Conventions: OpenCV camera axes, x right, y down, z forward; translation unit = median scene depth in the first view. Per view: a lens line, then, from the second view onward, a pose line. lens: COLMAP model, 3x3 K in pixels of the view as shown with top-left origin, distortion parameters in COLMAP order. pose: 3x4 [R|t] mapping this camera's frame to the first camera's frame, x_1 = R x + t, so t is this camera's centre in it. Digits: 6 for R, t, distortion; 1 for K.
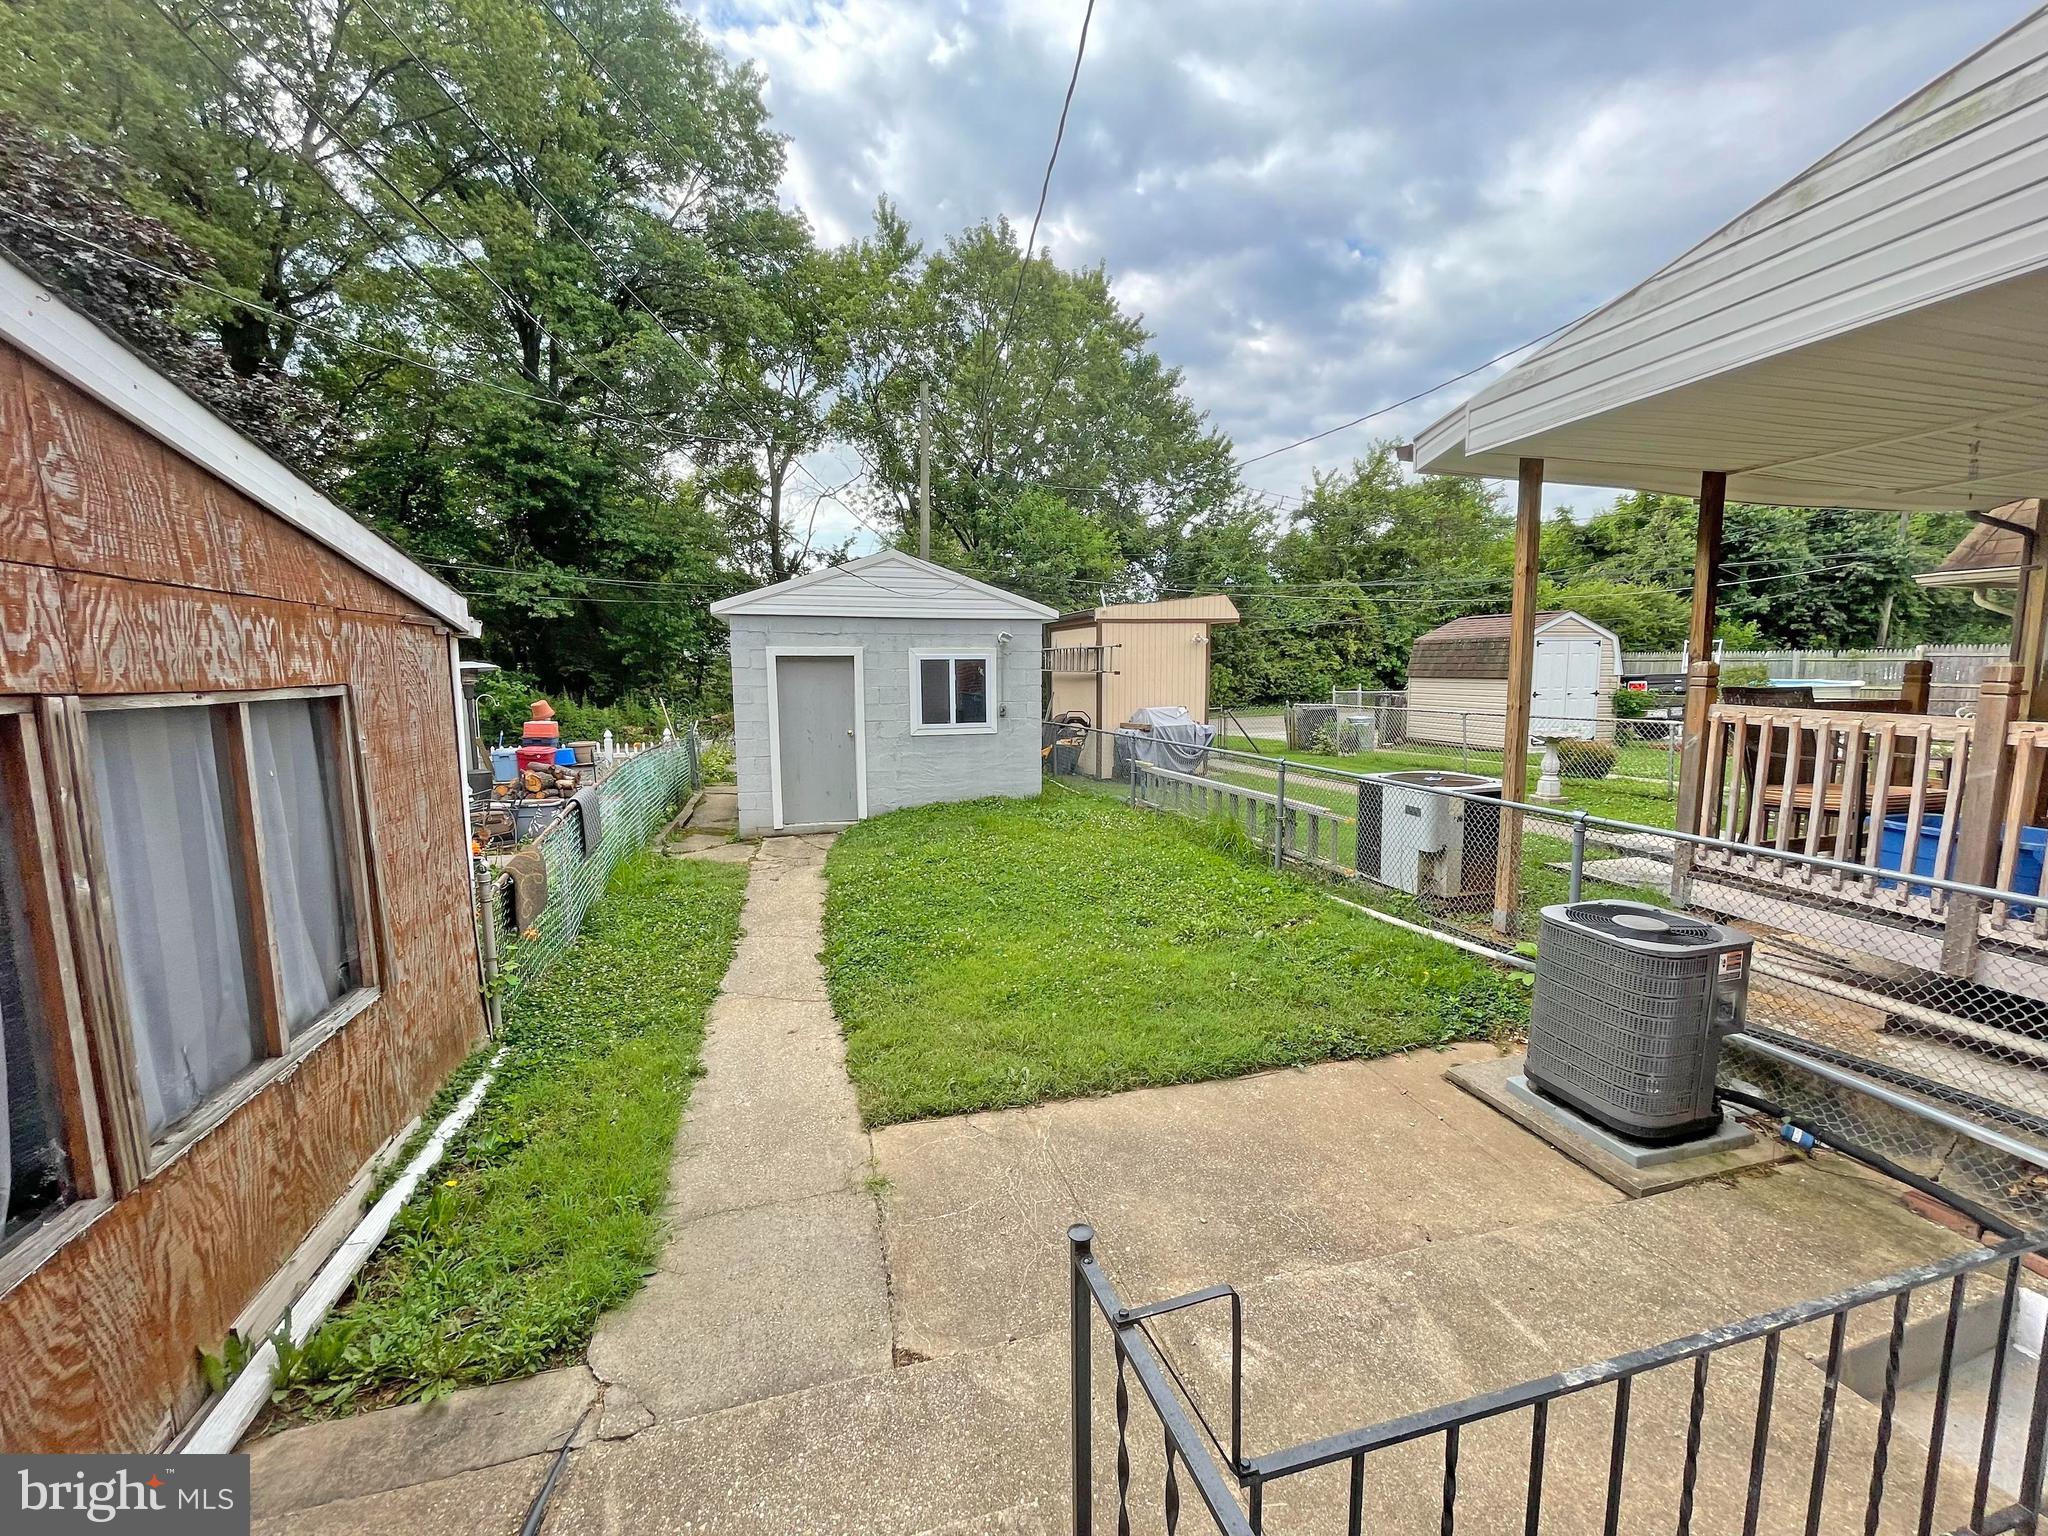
lens RADIAL K [[828.2, 0, 1018.8], [0, 828.2, 764.3], [0, 0, 1]] dist [-0.001490, 0.000718]
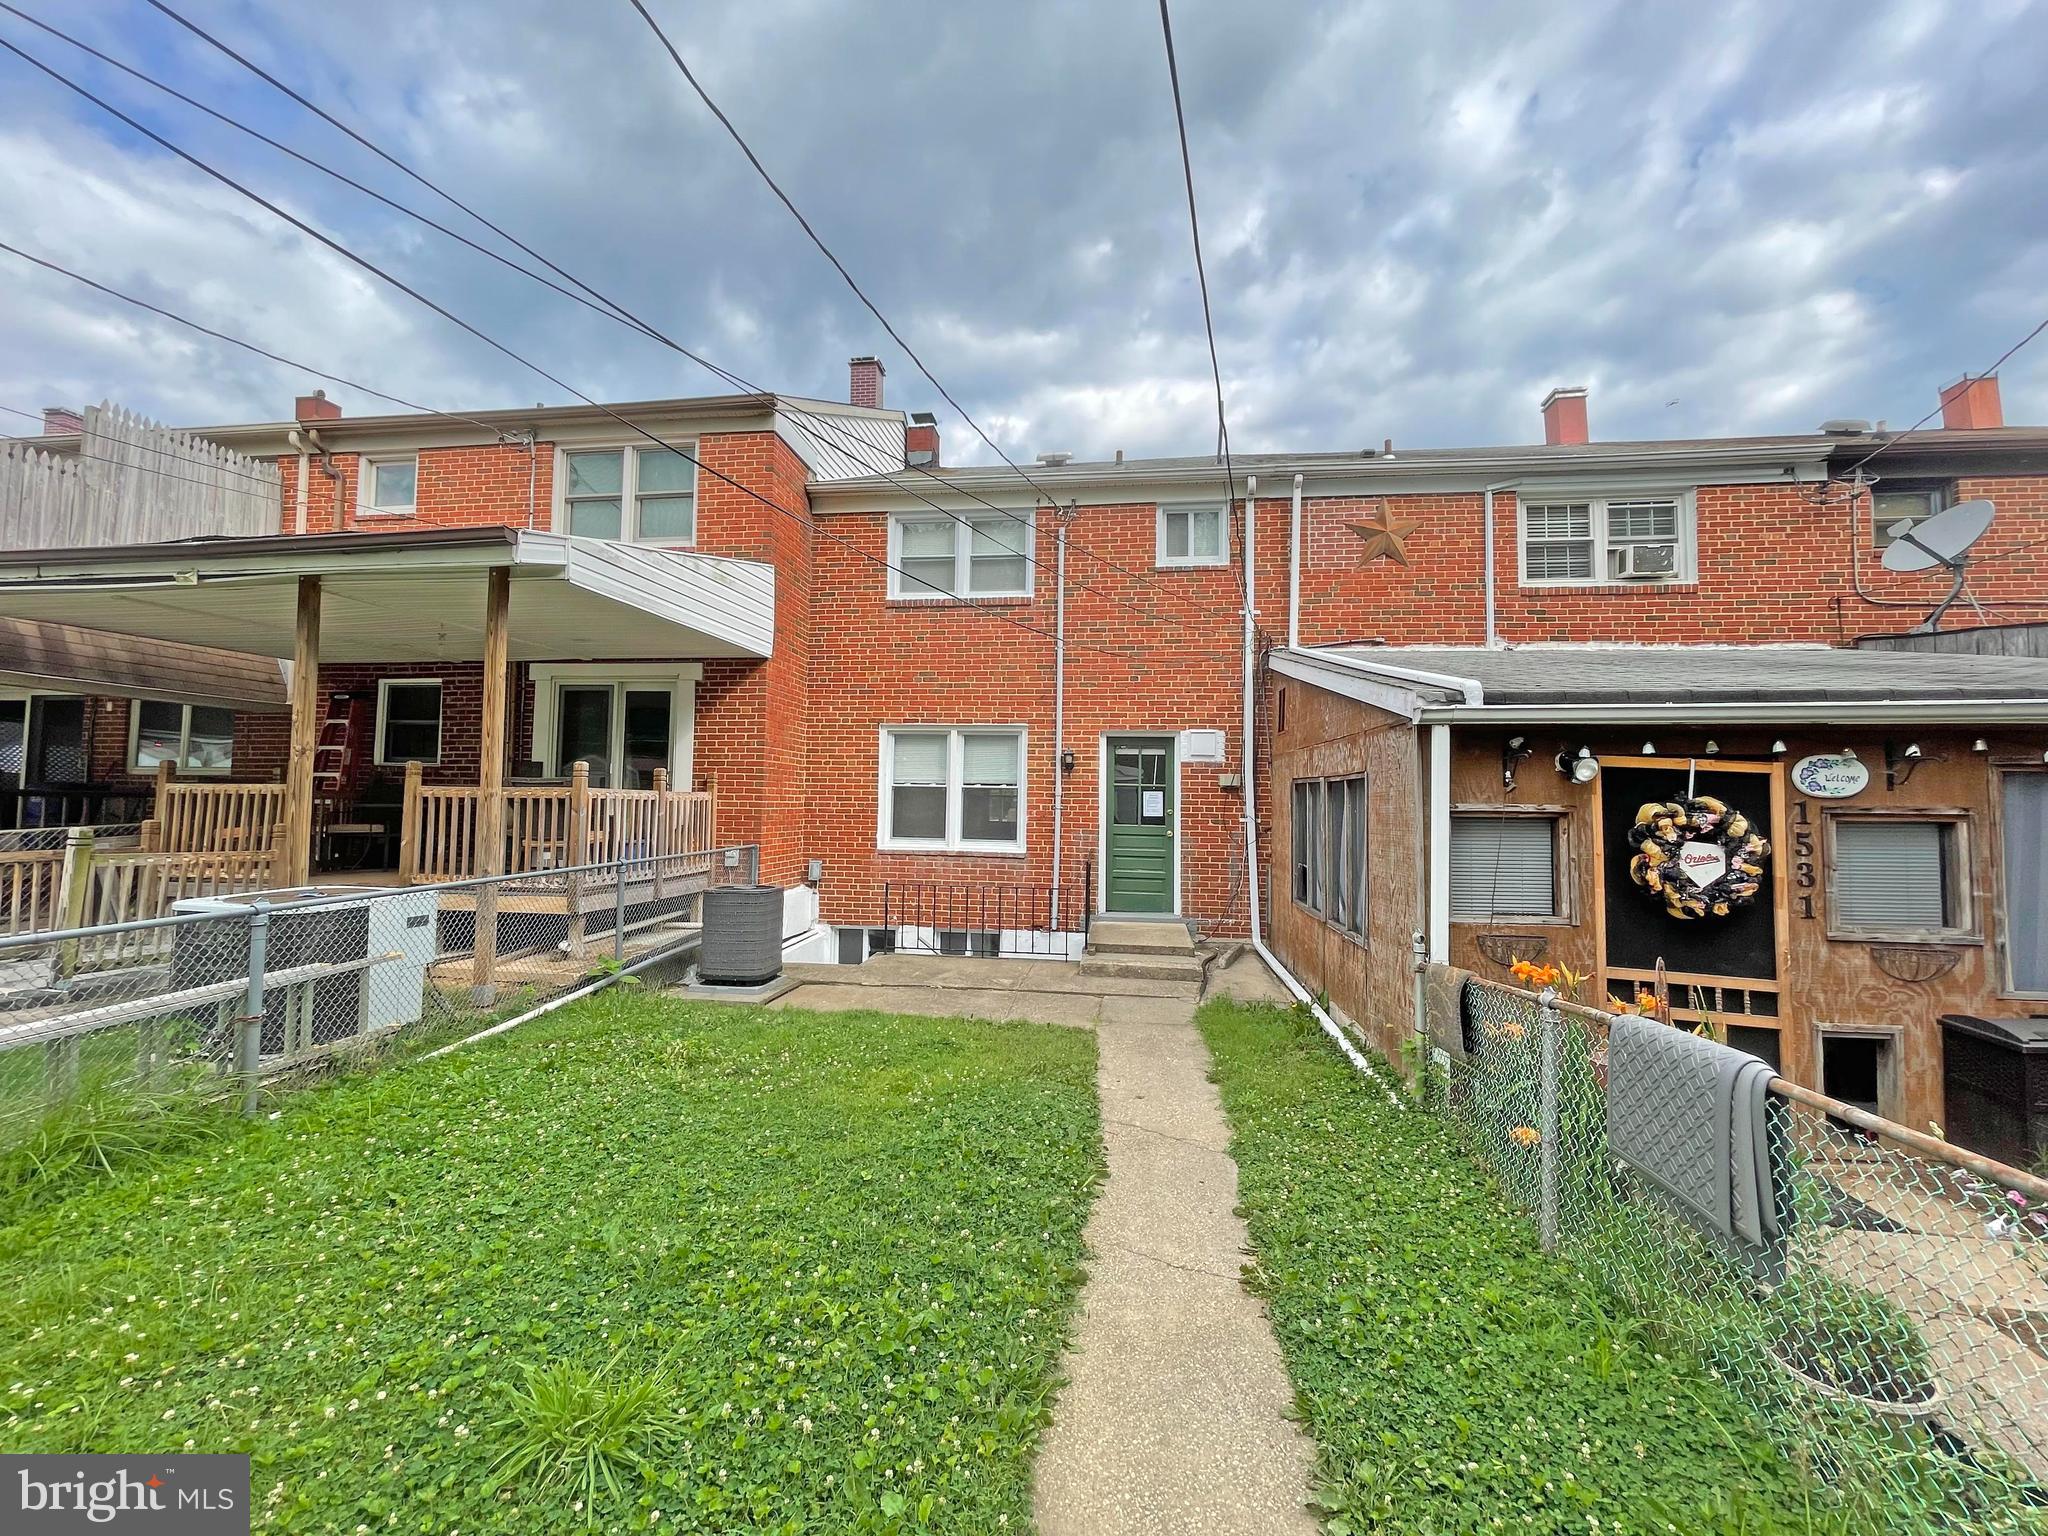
lens RADIAL K [[828.2, 0, 1018.8], [0, 828.2, 764.3], [0, 0, 1]] dist [-0.001490, 0.000718]
pose [[-0.922540, 0.005767, 0.385857, -0.603544], [0.038674, 0.996236, 0.077576, -0.210205], [-0.383958, 0.086489, -0.919291, 2.227085]]
